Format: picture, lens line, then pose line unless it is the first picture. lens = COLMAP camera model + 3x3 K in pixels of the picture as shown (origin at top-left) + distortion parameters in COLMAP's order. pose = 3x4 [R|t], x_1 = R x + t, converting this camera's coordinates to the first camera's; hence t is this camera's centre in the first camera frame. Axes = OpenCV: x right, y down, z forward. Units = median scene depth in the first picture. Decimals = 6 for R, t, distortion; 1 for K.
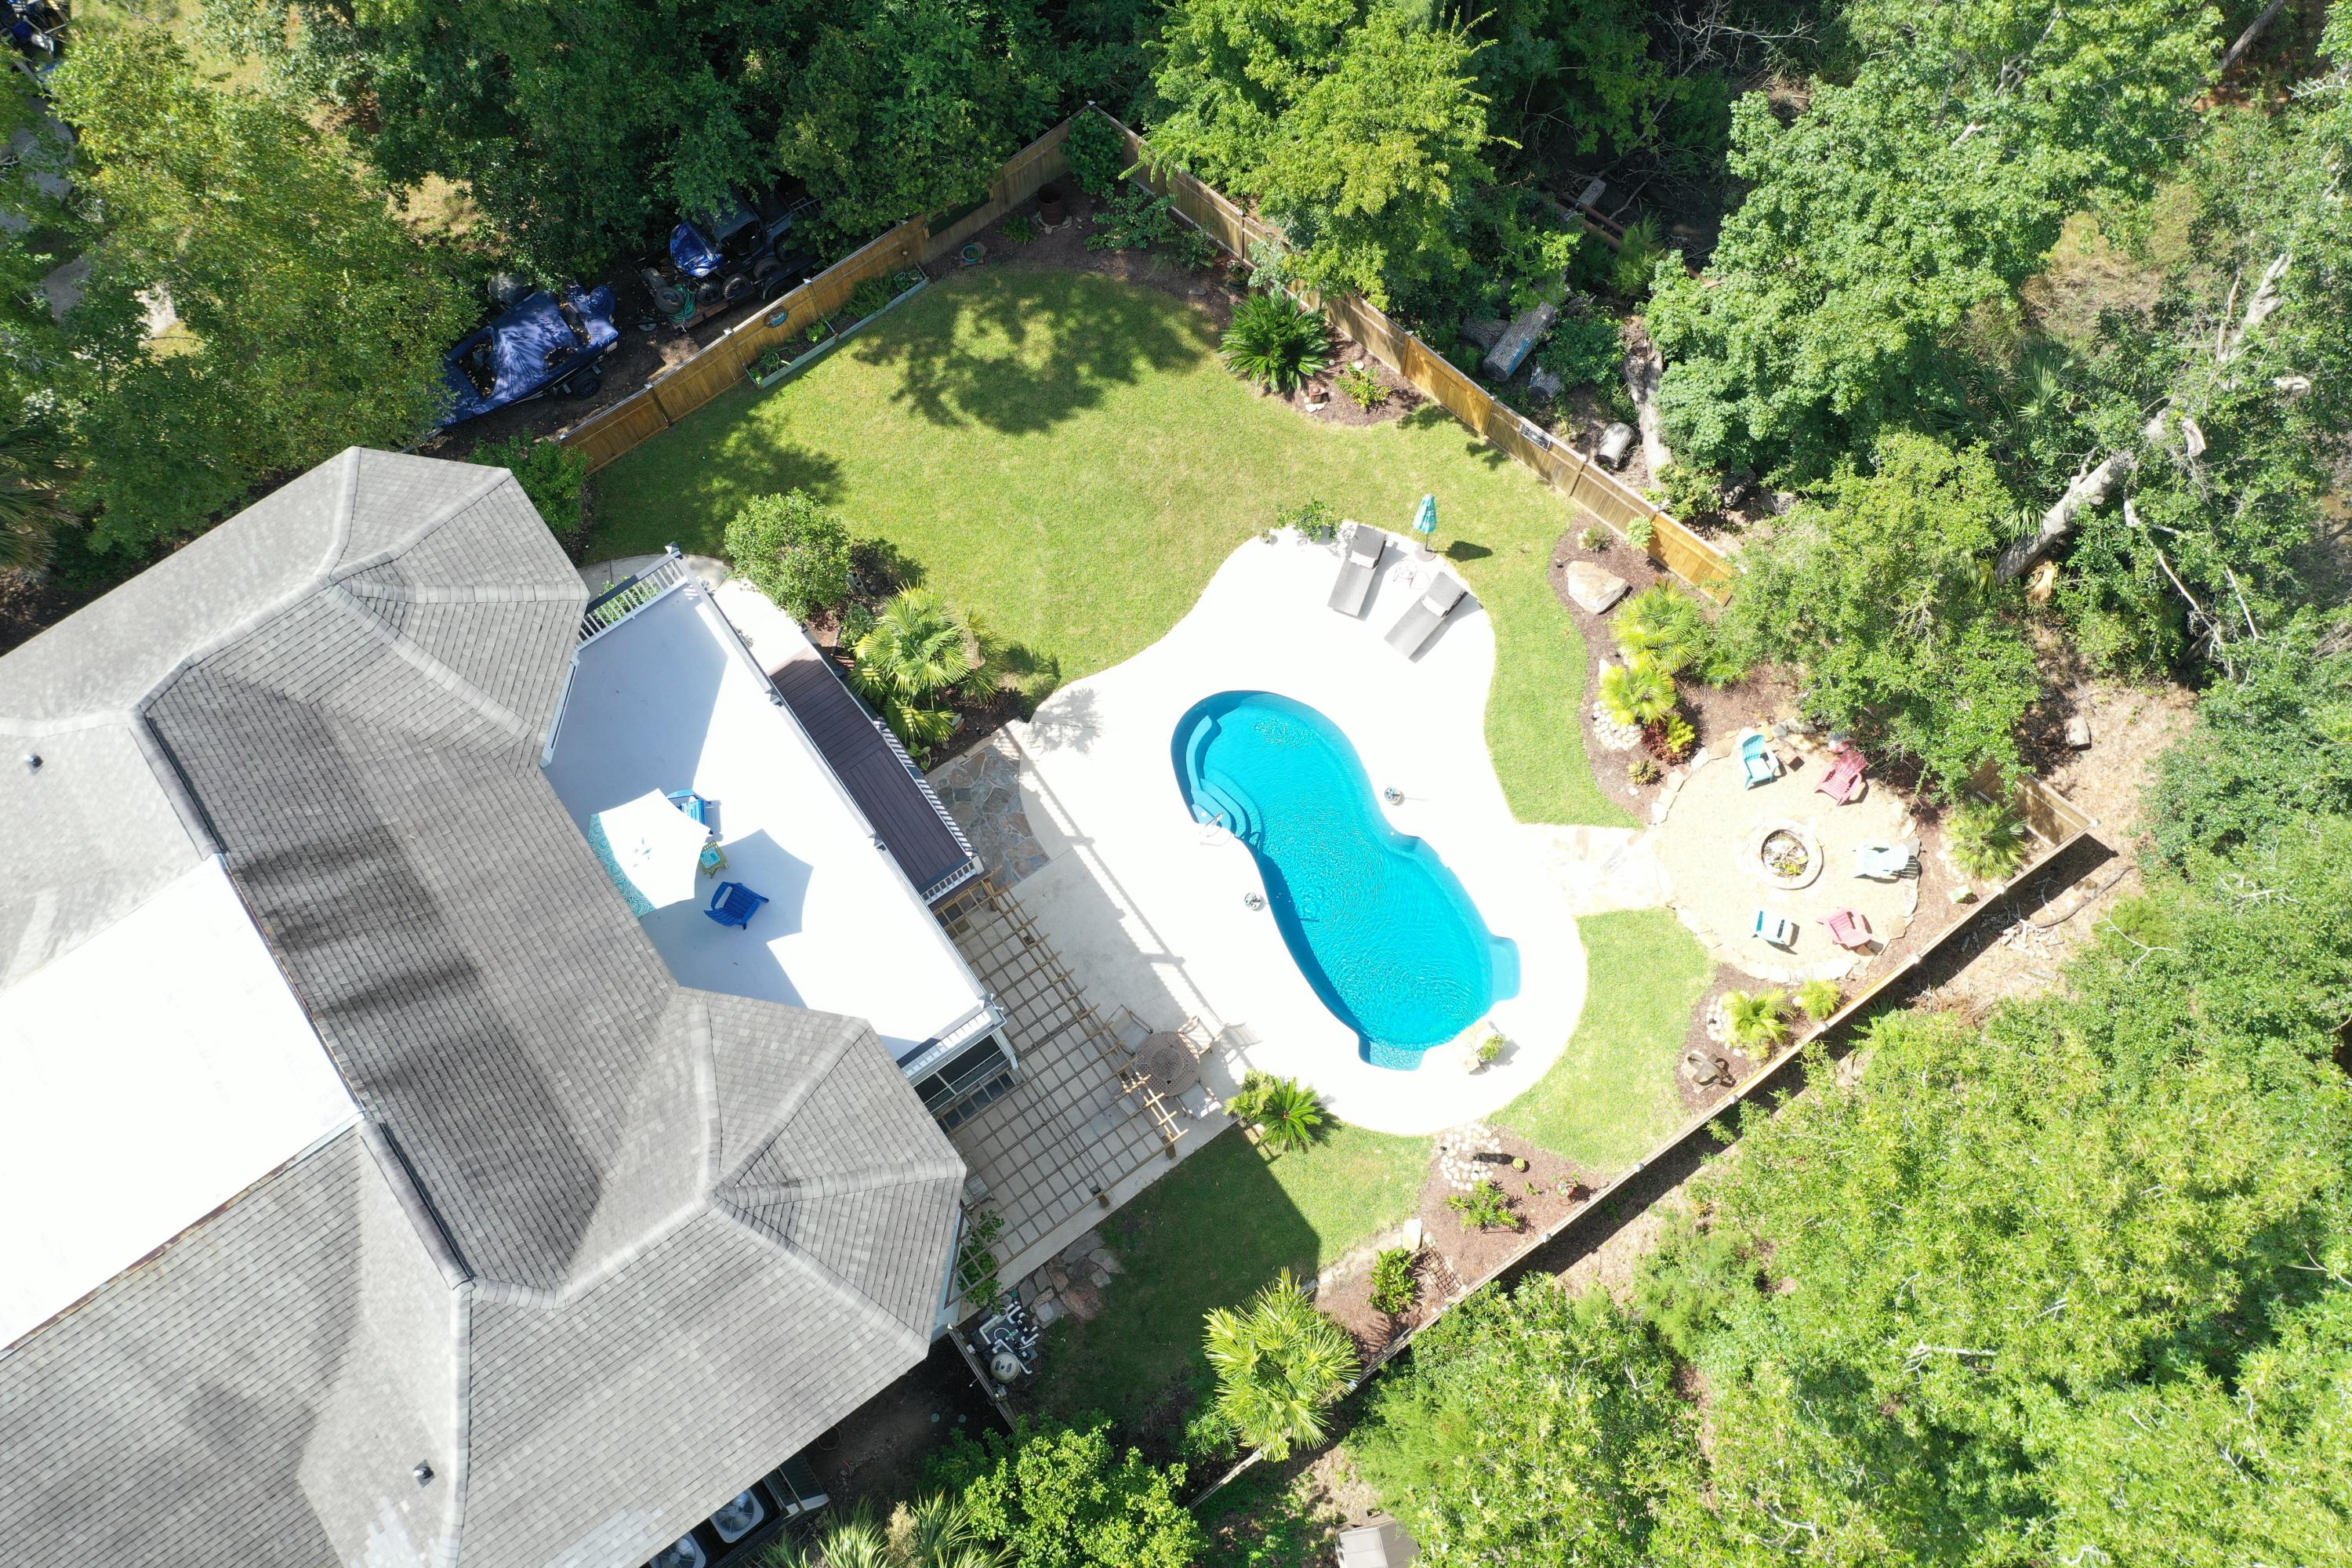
lens RADIAL K [[1850.2, 0, 1171.7], [0, 1850.2, 781.4], [0, 0, 1]] dist [-0.004146, -0.002601]
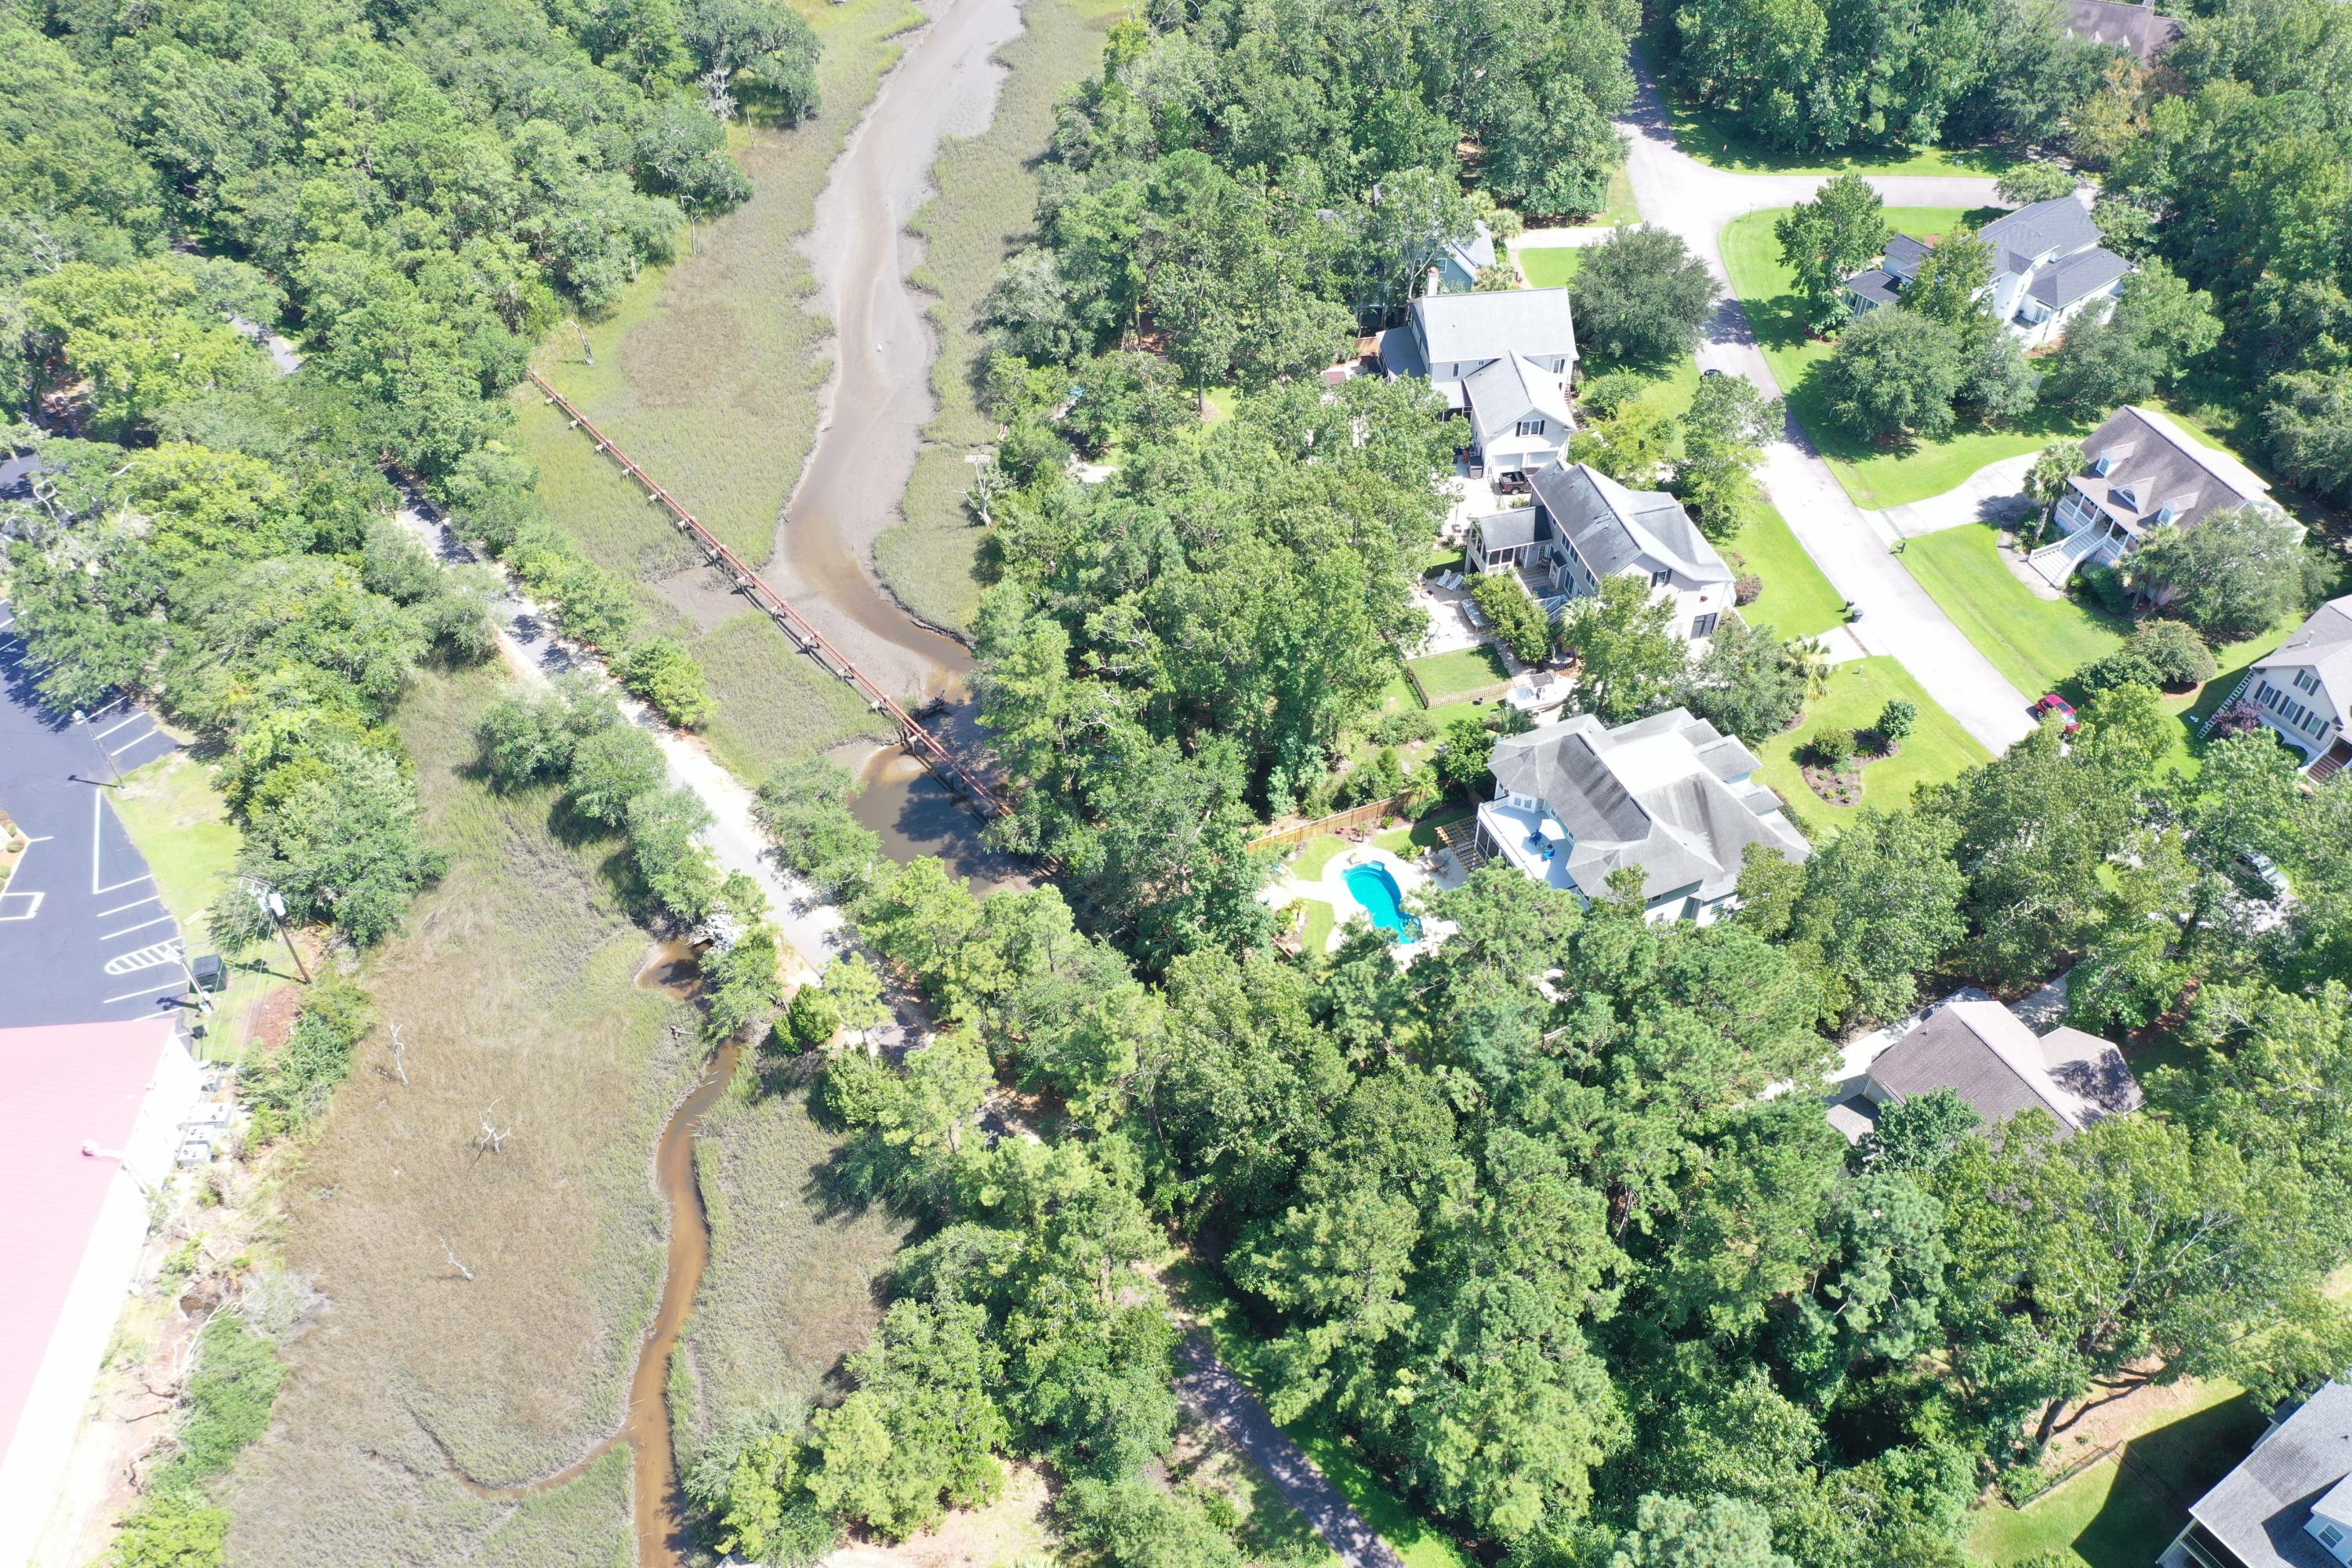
lens RADIAL K [[1875.6, 0, 1168.7], [0, 1875.6, 732.4], [0, 0, 1]] dist [0.005567, -0.049084]
pose [[-0.974140, -0.126833, 0.186989, -0.150616], [0.223431, -0.417606, 0.880729, -3.177401], [-0.033618, 0.899733, 0.435145, -0.912664]]
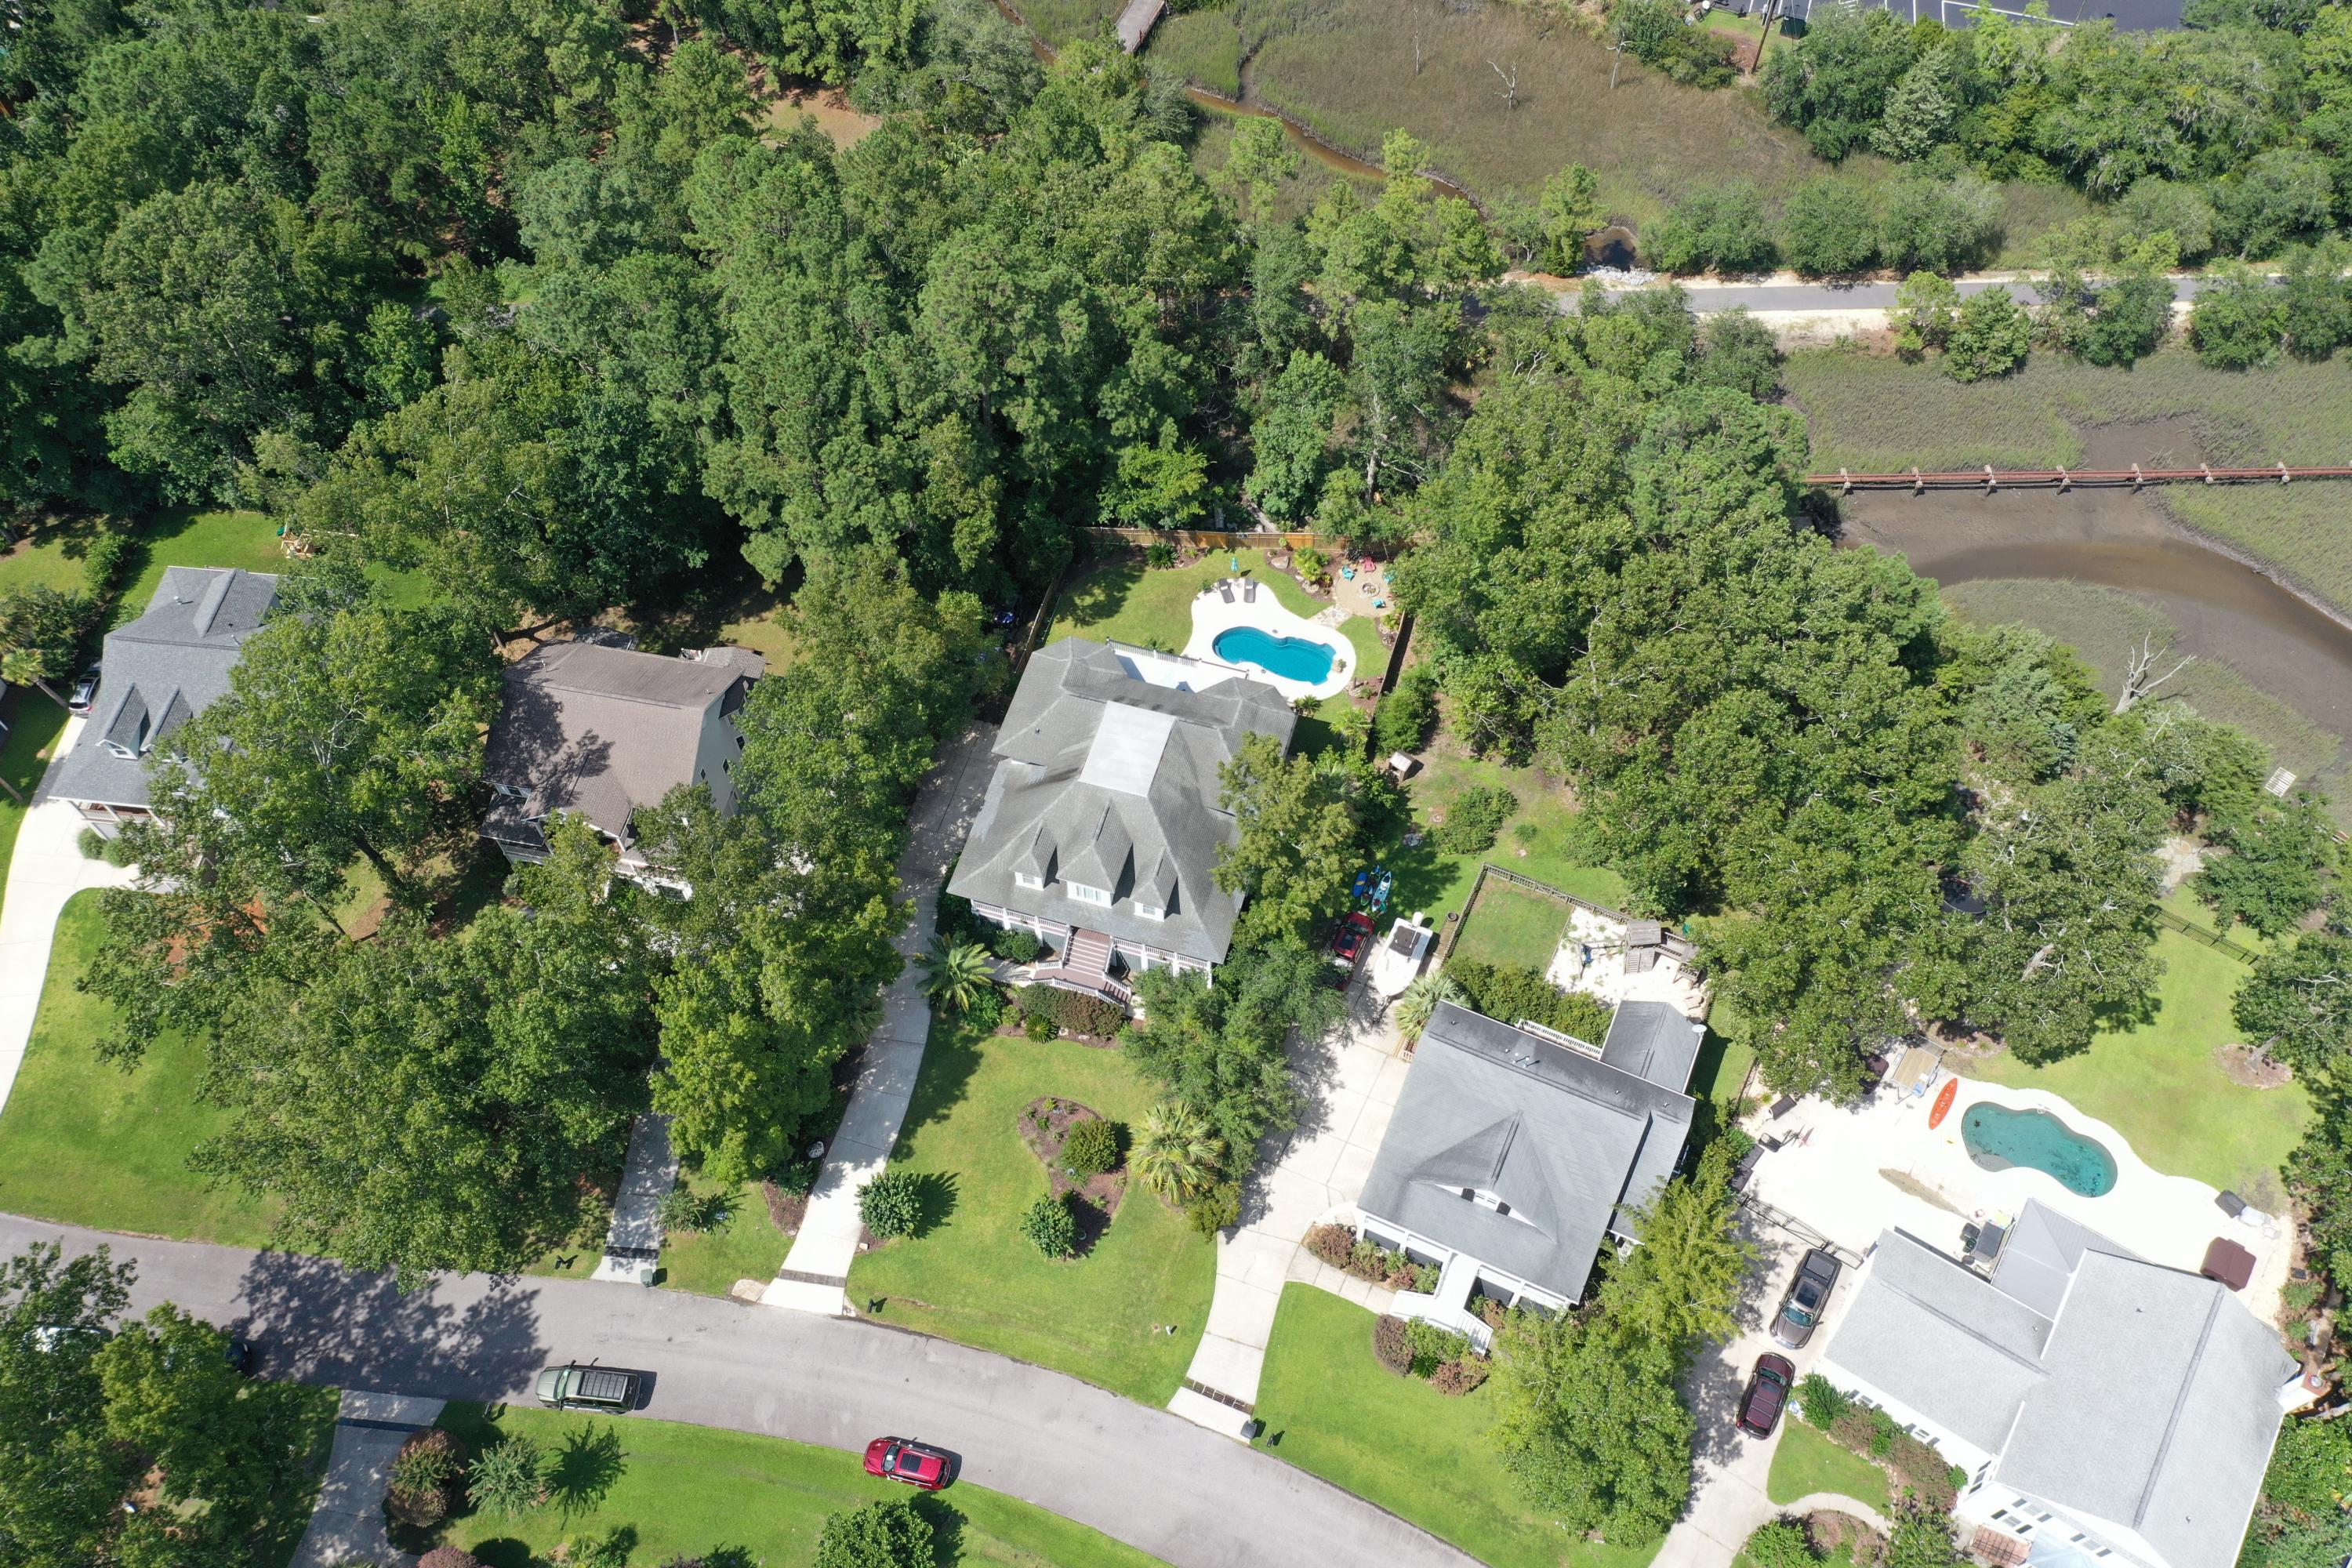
lens RADIAL K [[1850.2, 0, 1171.7], [0, 1850.2, 781.4], [0, 0, 1]] dist [-0.004146, -0.002601]
pose [[0.789082, -0.507926, 0.345486, -1.388946], [0.583806, 0.795045, -0.164542, 0.697105], [-0.191102, 0.331534, 0.923886, -2.105549]]
